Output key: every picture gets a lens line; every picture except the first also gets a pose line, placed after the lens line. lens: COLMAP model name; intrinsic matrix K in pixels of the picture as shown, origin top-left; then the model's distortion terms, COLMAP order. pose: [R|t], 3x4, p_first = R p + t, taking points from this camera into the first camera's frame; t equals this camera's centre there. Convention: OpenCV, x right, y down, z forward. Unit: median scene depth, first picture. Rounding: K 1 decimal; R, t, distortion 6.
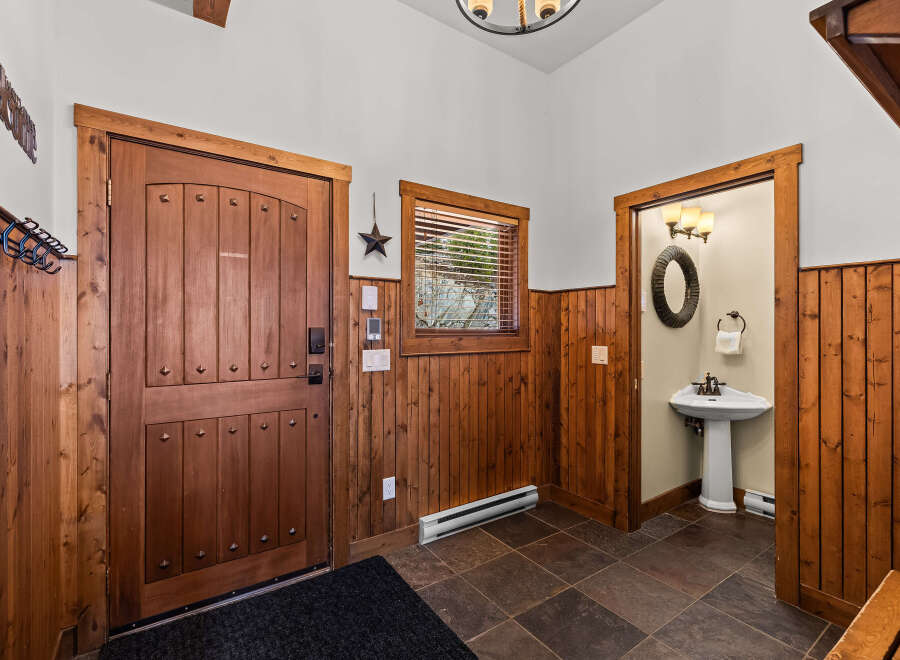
lens RADIAL K [[408.7, 0, 445.8], [0, 408.7, 327.8], [0, 0, 1]] dist [0.003307, -0.000380]
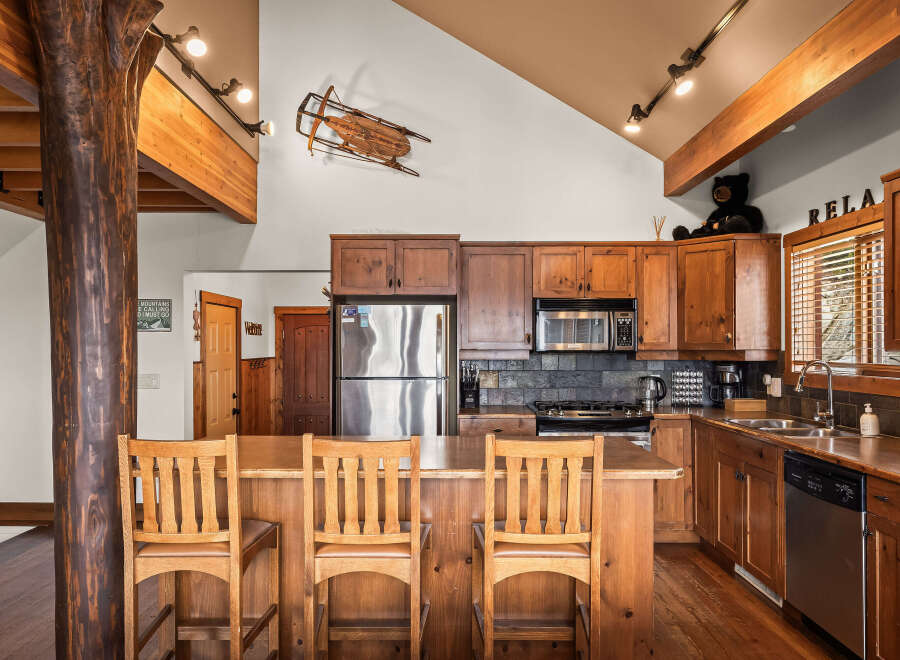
lens RADIAL K [[639.3, 0, 444.5], [0, 639.3, 339.5], [0, 0, 1]] dist [0.003026, 0.005424]
pose [[0.839007, 0.007555, -0.544069, 2.206805], [-0.001021, 0.999924, 0.012310, -0.296534], [0.544120, -0.009773, 0.838950, -1.851393]]
